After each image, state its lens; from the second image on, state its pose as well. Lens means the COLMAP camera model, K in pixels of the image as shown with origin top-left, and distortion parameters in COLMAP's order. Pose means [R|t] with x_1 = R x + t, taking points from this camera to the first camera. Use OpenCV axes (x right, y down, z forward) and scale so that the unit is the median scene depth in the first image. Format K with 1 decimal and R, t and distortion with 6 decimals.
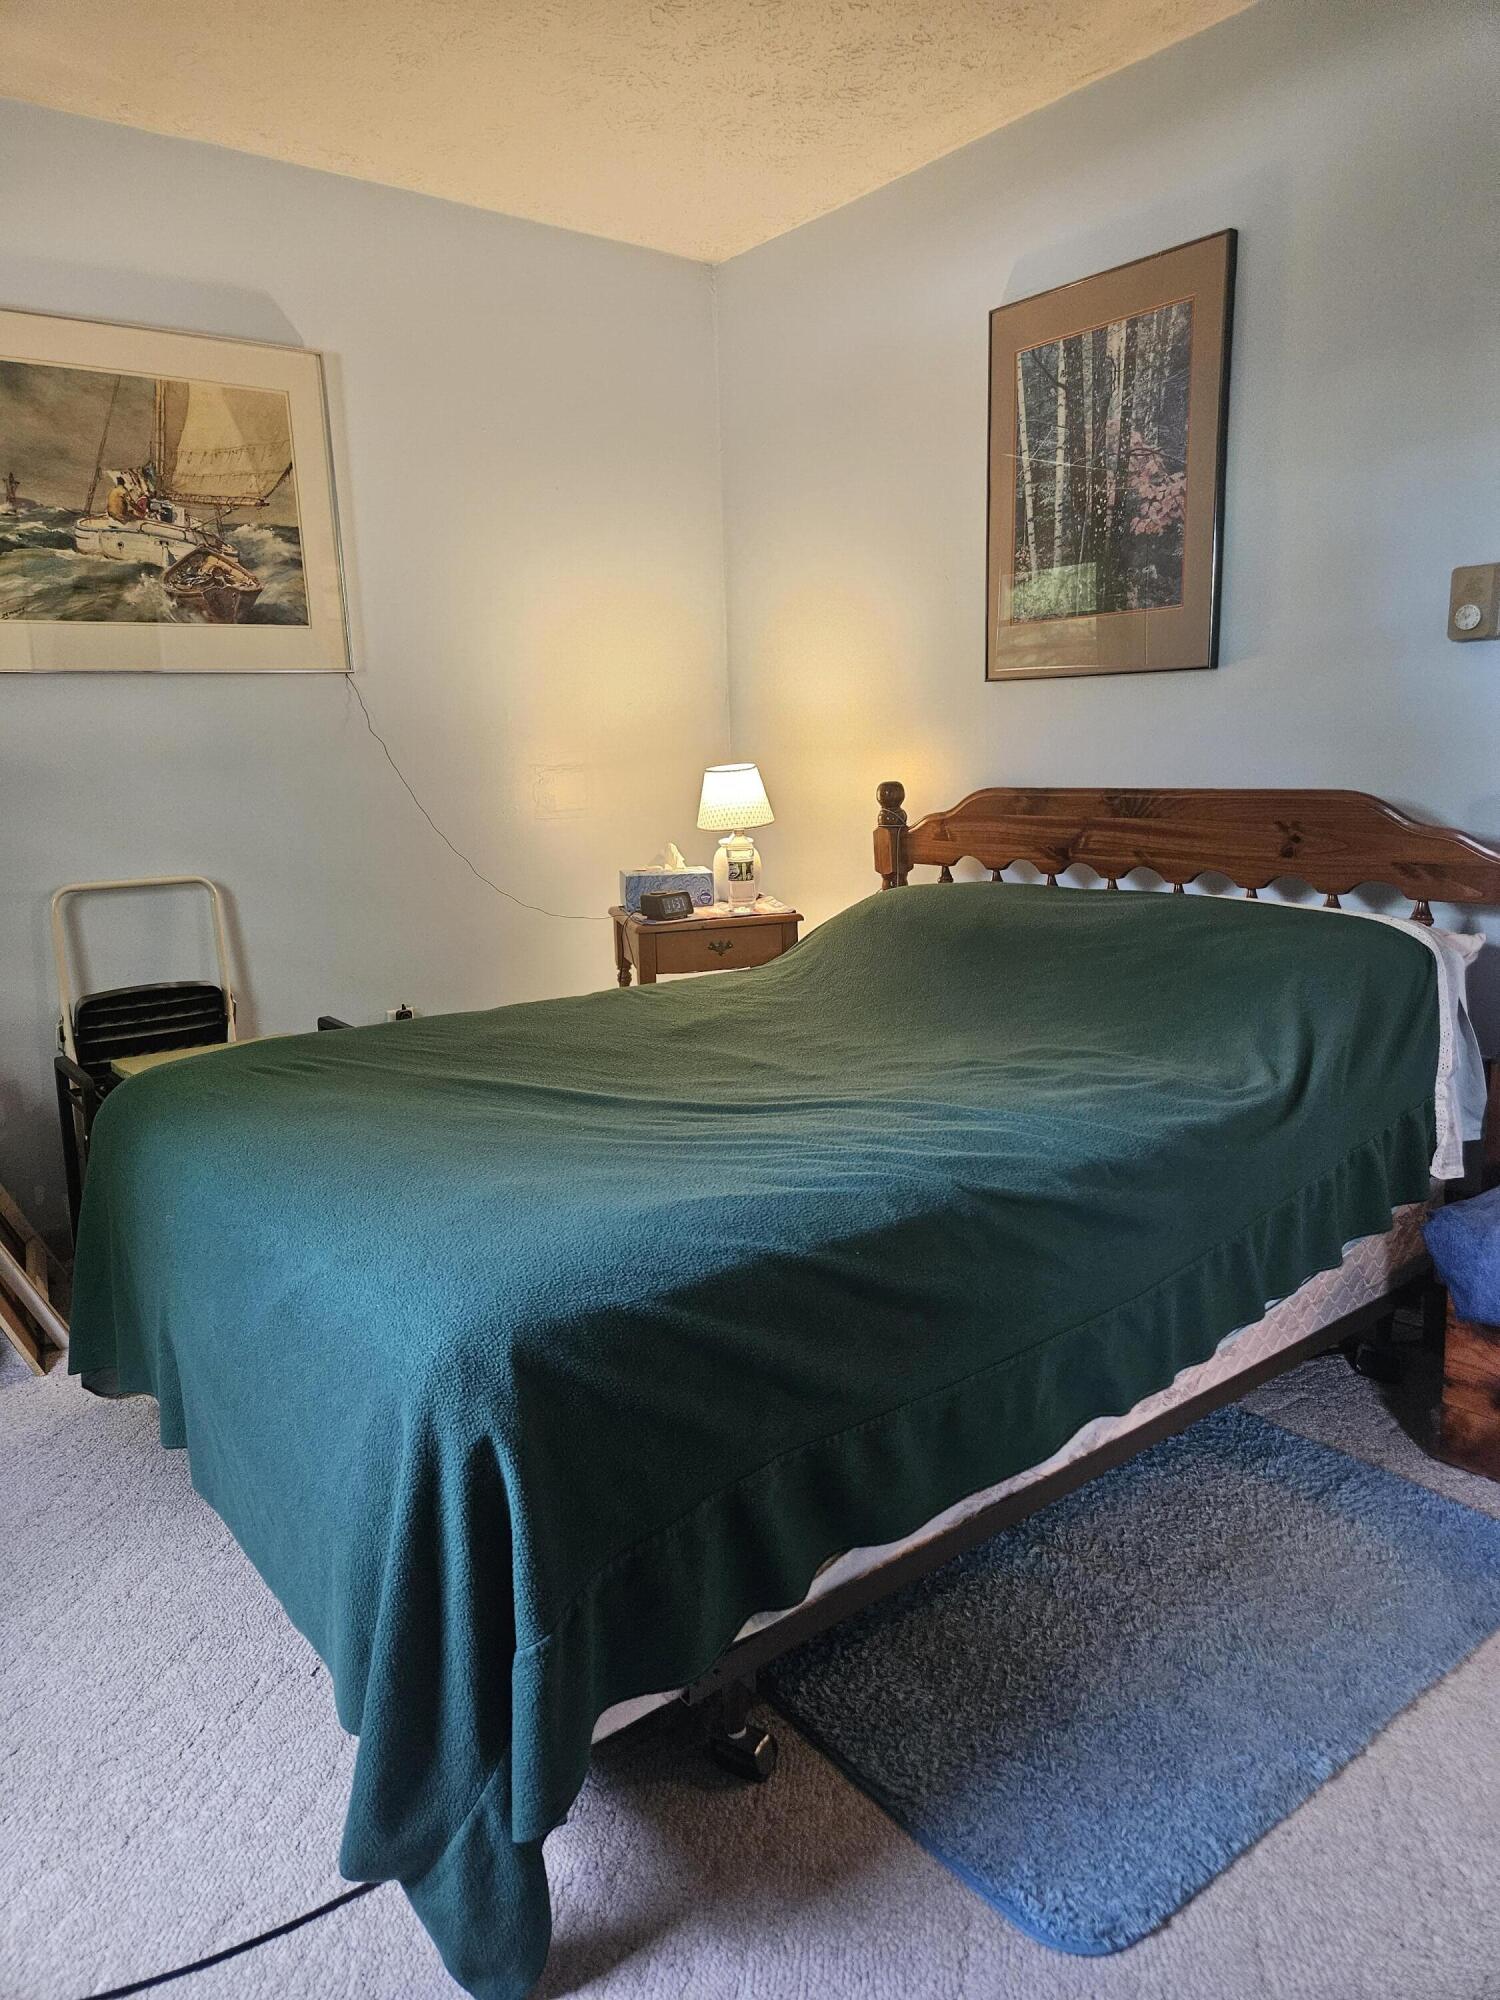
lens RADIAL K [[1352.8, 0, 750.1], [0, 1352.8, 1000.7], [0, 0, 1]] dist [0.001019, 0.000172]
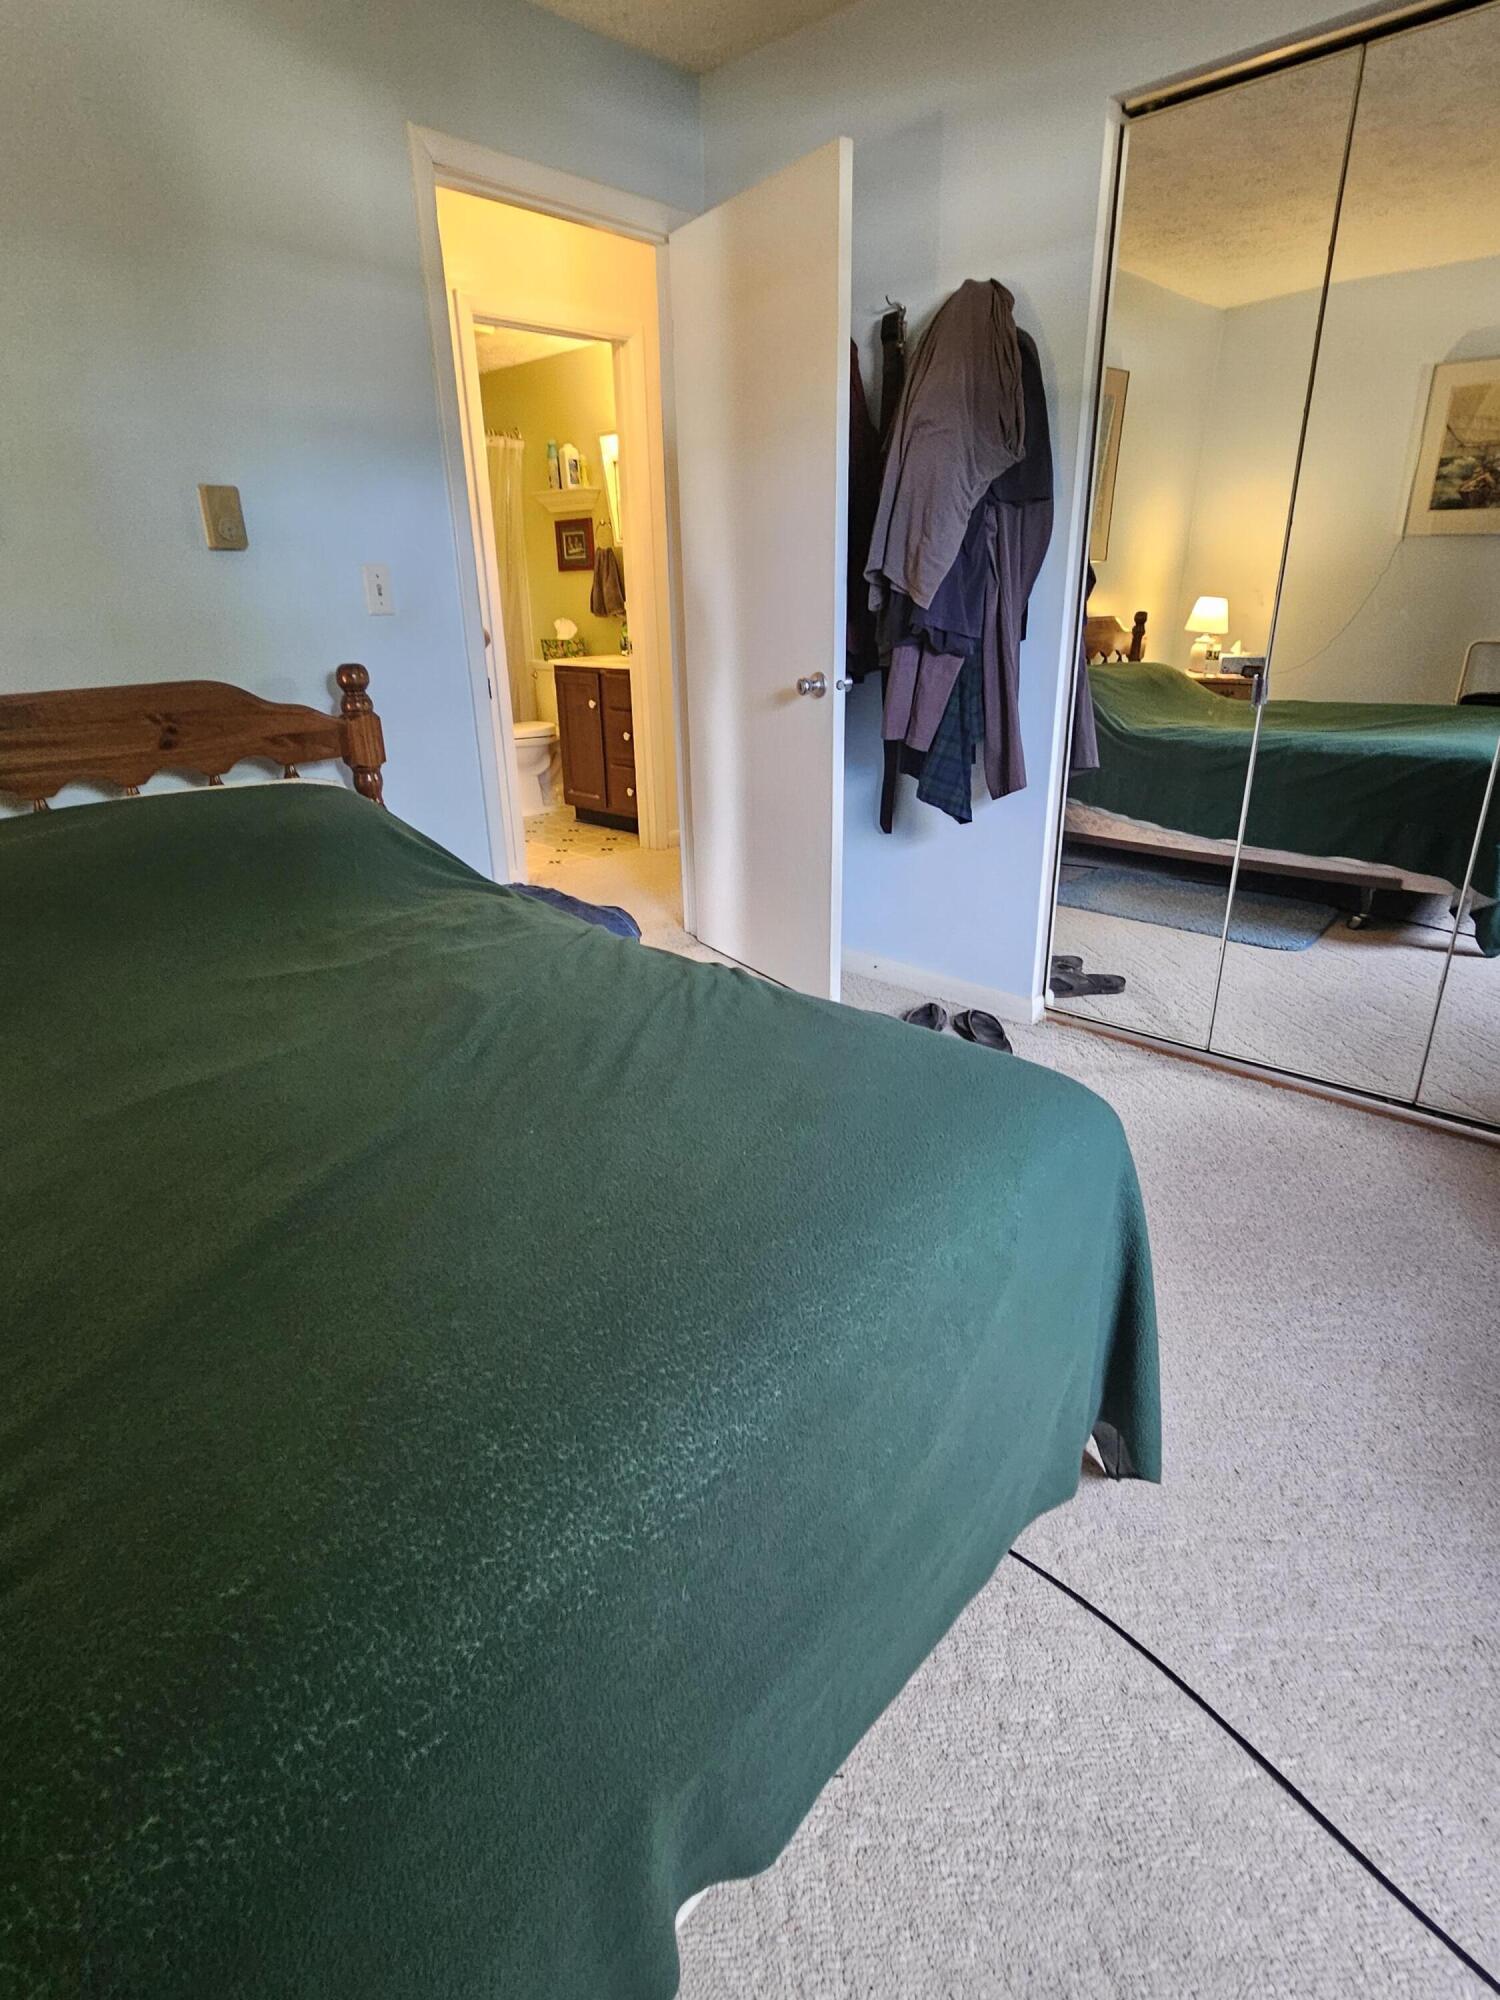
lens RADIAL K [[1019.5, 0, 752.2], [0, 1019.5, 999.1], [0, 0, 1]] dist [0.000126, -0.000004]
pose [[-0.152115, -0.334823, 0.929922, -0.495933], [0.215359, 0.907036, 0.361811, -0.119422], [-0.964615, 0.255304, -0.065867, 0.660507]]
